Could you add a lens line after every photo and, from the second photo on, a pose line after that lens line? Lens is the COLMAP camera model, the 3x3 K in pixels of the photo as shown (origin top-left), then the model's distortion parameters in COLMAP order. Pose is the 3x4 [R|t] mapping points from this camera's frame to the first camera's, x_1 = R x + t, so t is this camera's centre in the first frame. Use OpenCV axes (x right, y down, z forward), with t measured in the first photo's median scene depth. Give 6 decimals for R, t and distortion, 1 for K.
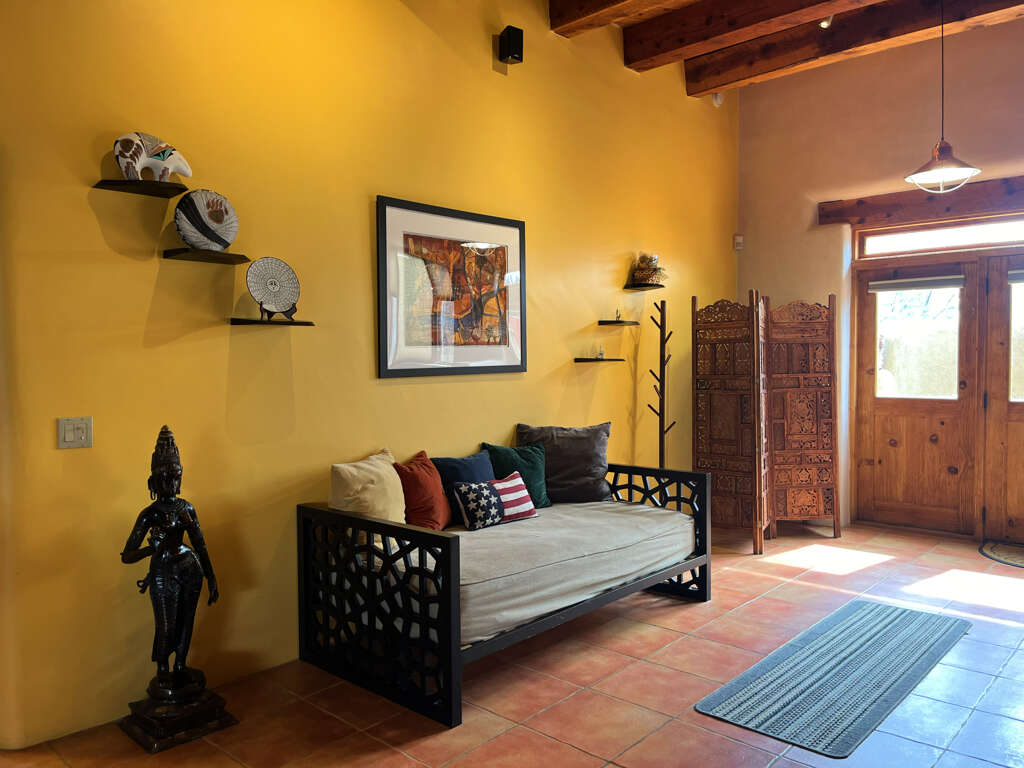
lens RADIAL K [[770.8, 0, 512.0], [0, 770.8, 384.0], [0, 0, 1]] dist [0.066506, -0.098973]
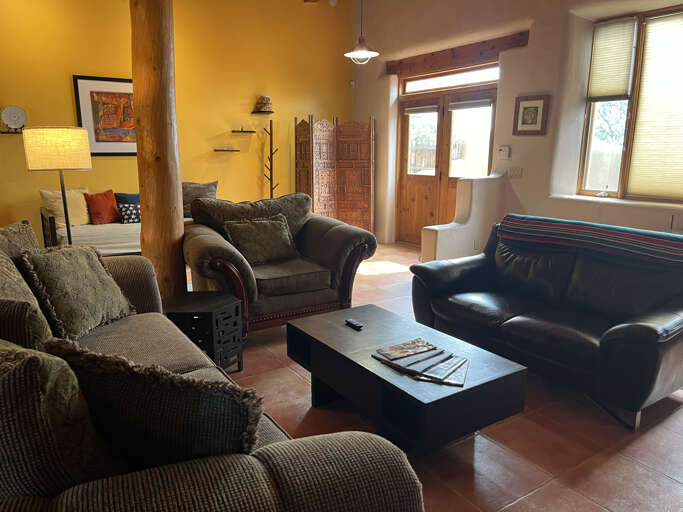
lens RADIAL K [[514.1, 0, 341.5], [0, 514.1, 256.0], [0, 0, 1]] dist [0.066506, -0.098973]
pose [[0.969731, 0.060881, -0.236465, 0.695946], [-0.020503, 0.985300, 0.169597, 0.004581], [0.243314, -0.159615, 0.956724, -0.251957]]
